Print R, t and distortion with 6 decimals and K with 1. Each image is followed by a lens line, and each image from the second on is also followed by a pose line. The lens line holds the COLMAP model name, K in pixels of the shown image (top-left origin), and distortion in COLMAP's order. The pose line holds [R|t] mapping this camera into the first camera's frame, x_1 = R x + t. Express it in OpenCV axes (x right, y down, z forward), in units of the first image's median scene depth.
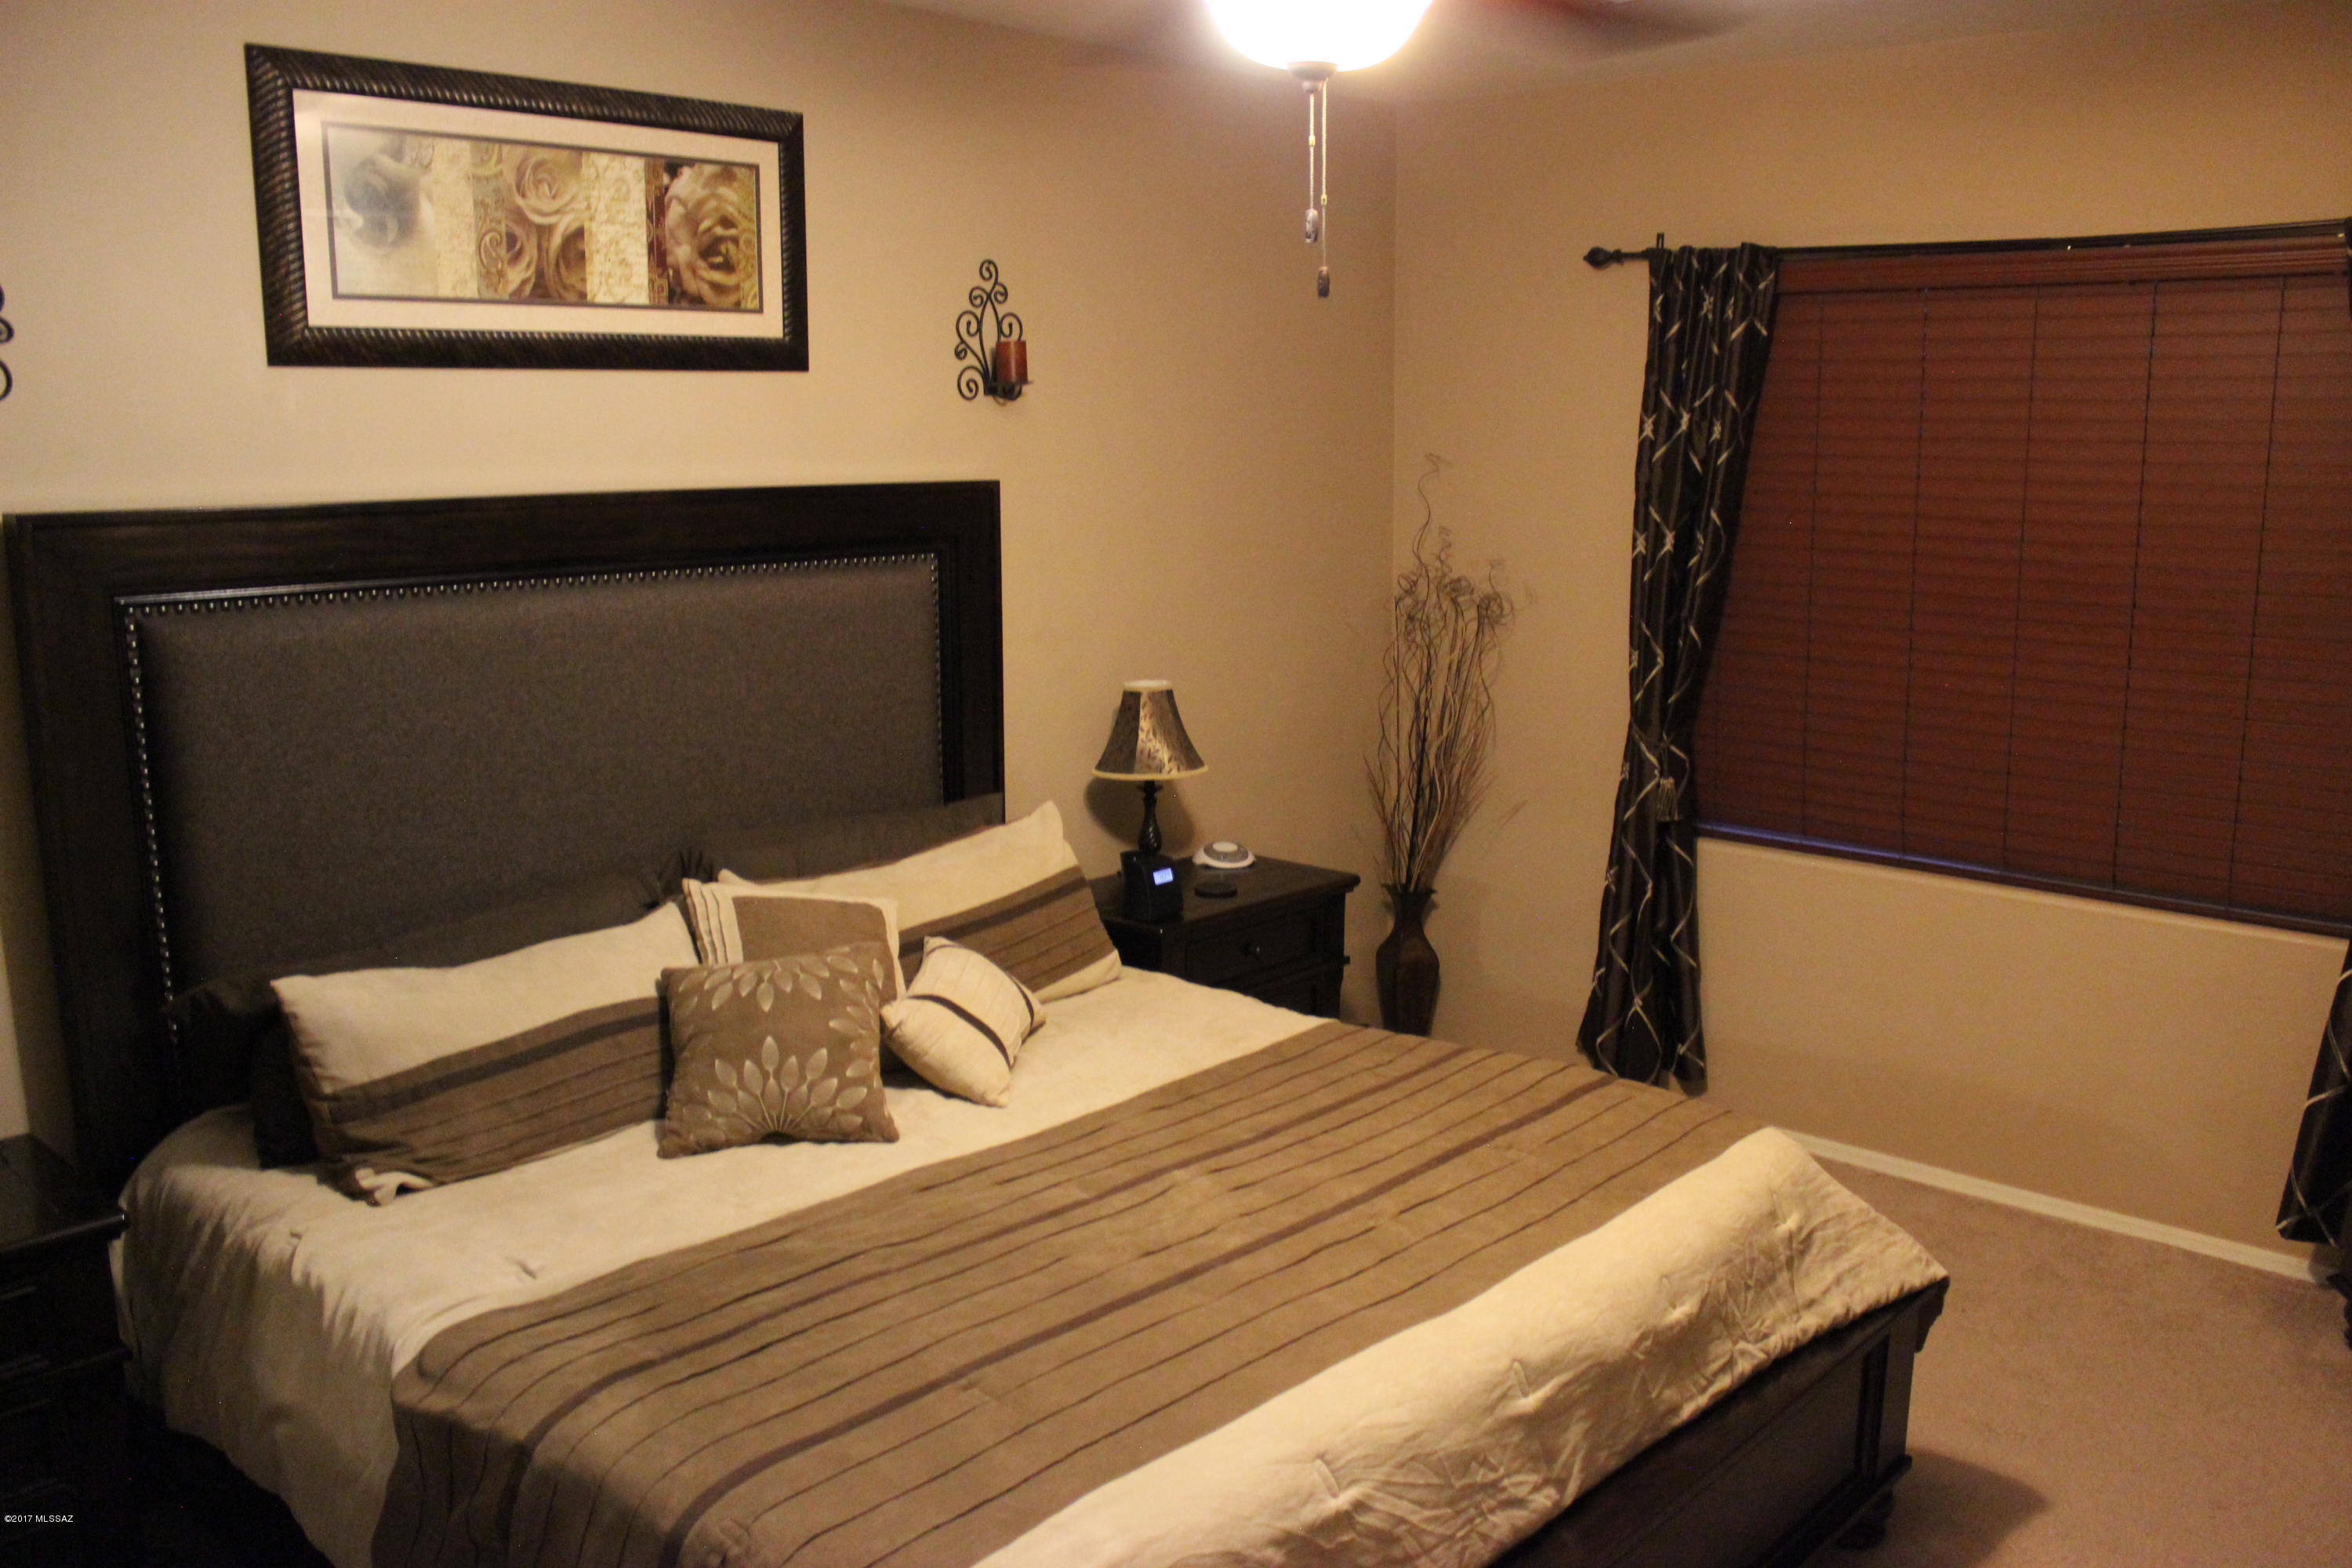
lens RADIAL K [[1933.4, 0, 1172.2], [0, 1933.4, 816.9], [0, 0, 1]] dist [-0.164042, 0.146481]
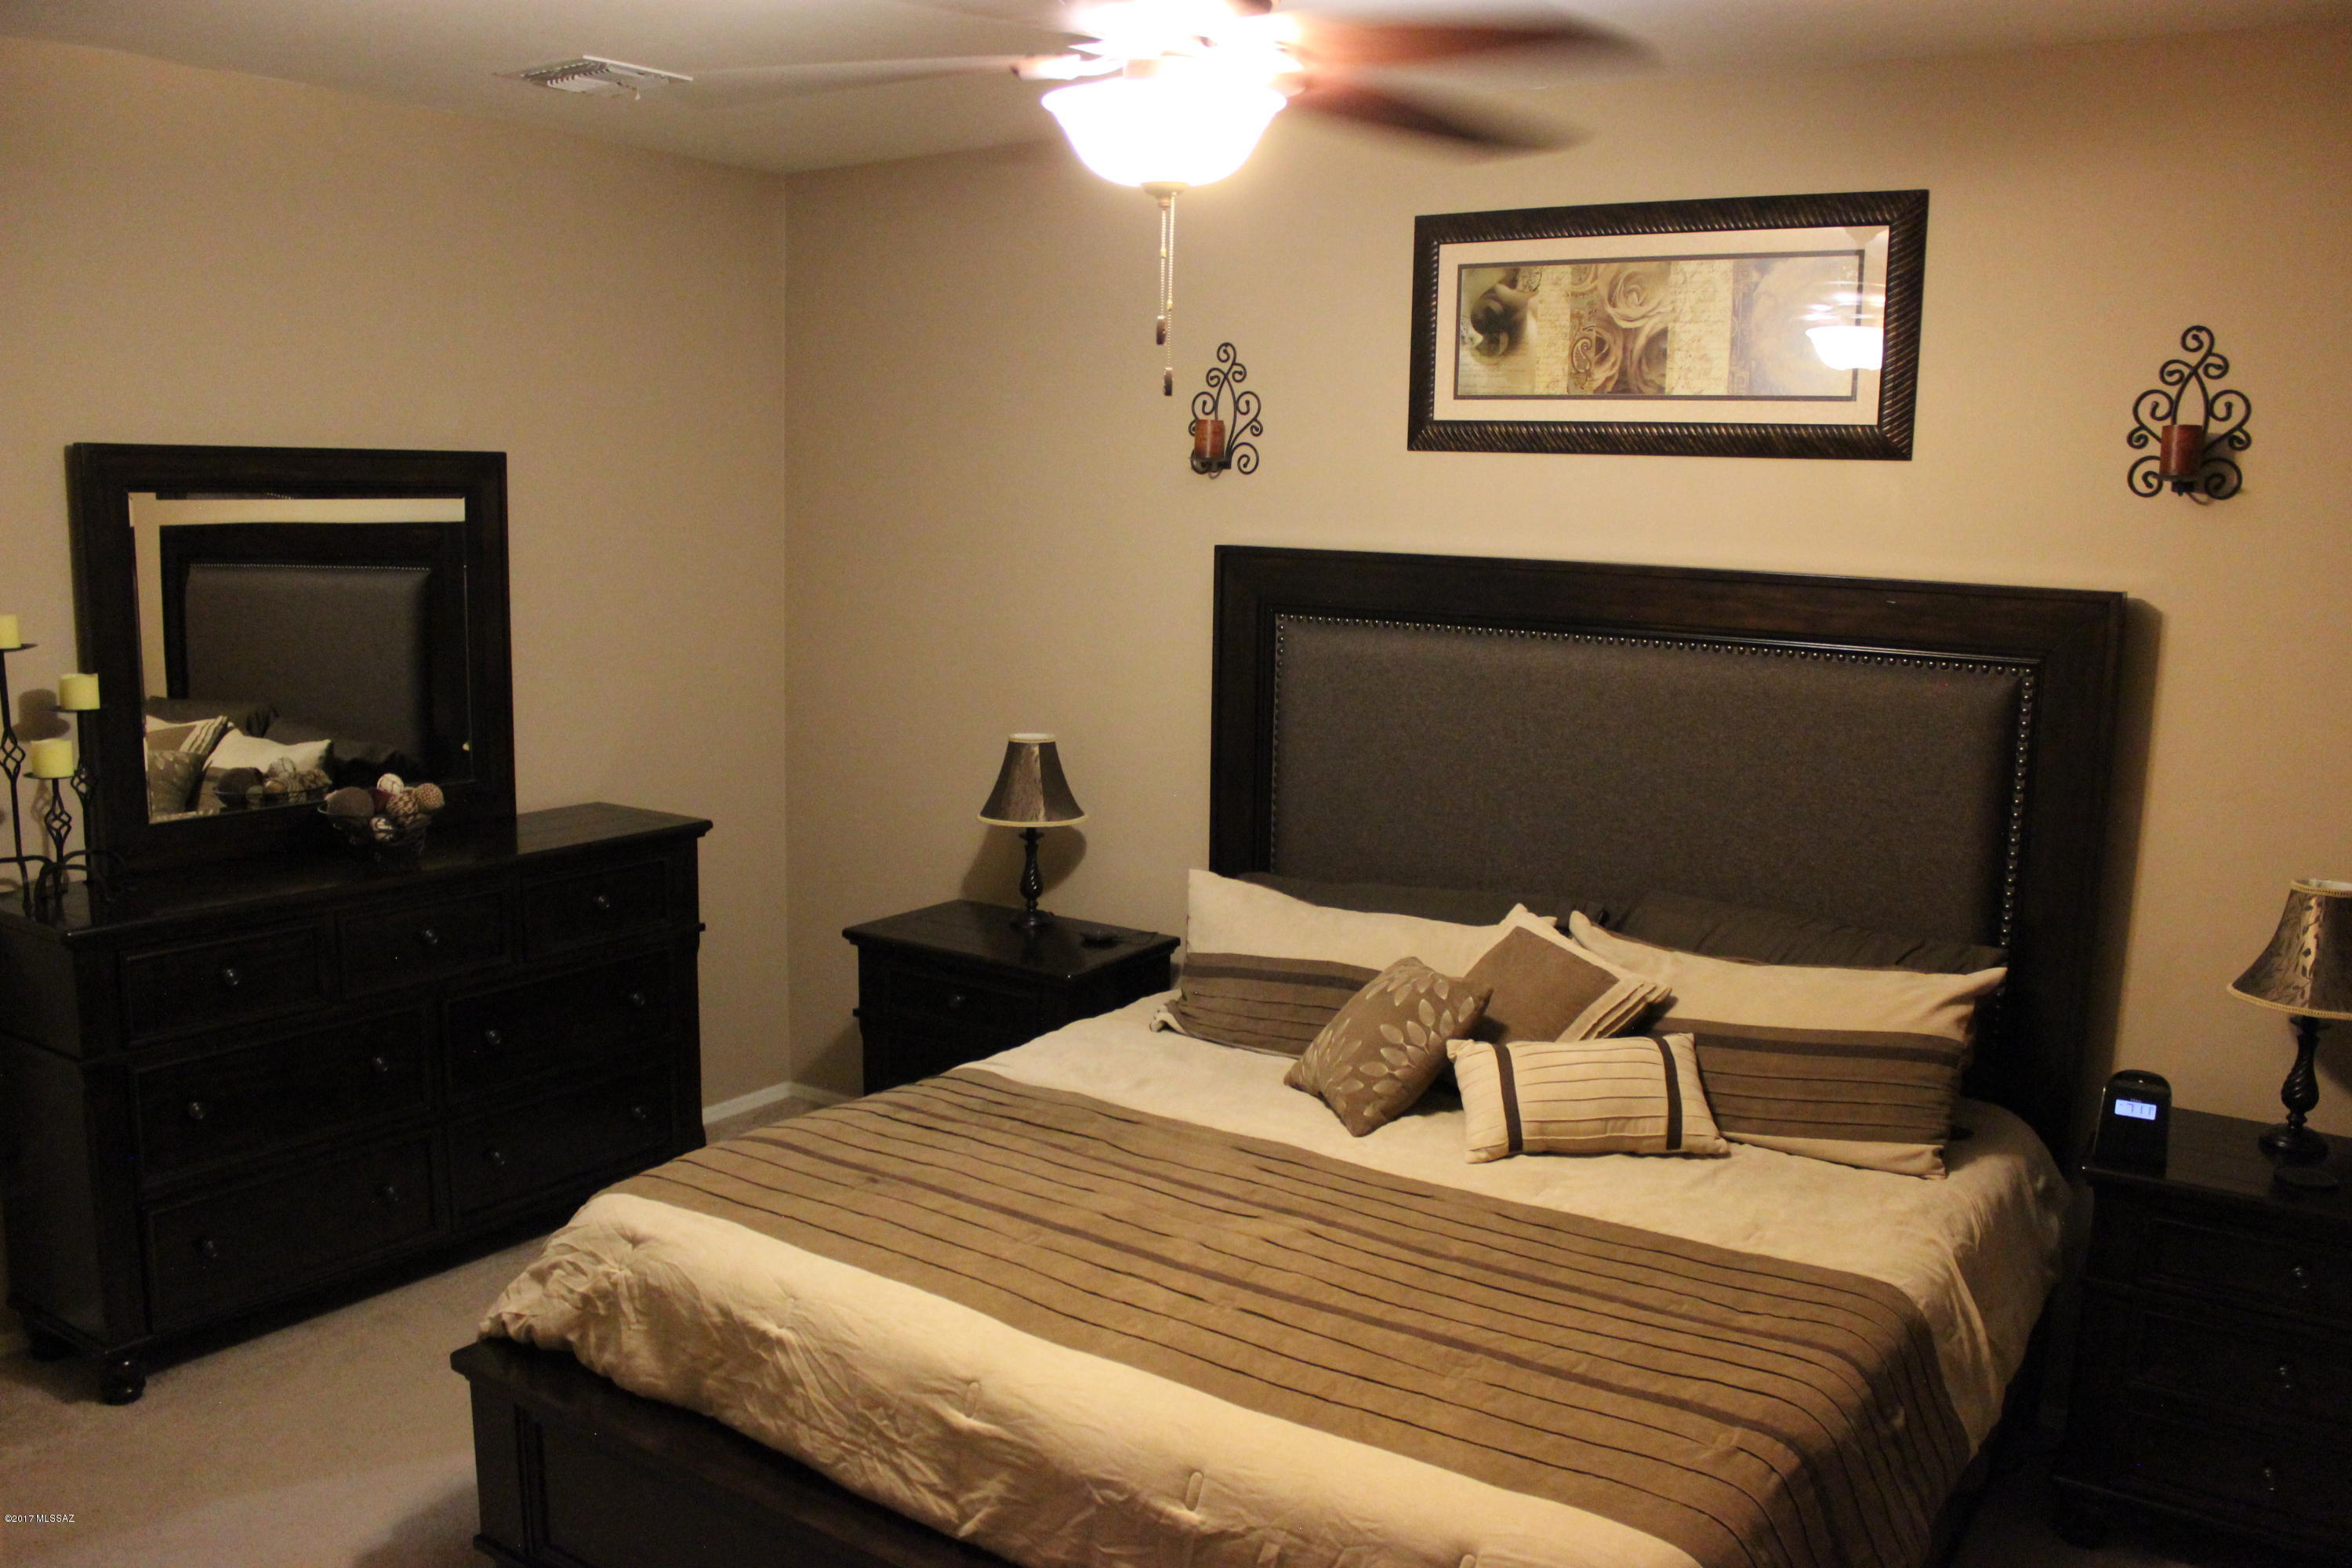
lens RADIAL K [[1933.4, 0, 1172.2], [0, 1933.4, 816.9], [0, 0, 1]] dist [-0.164042, 0.146481]
pose [[0.146727, 0.176305, -0.973338, 0.824145], [-0.211097, 0.966901, 0.143317, -0.138386], [0.966390, 0.184440, 0.179088, 0.594454]]
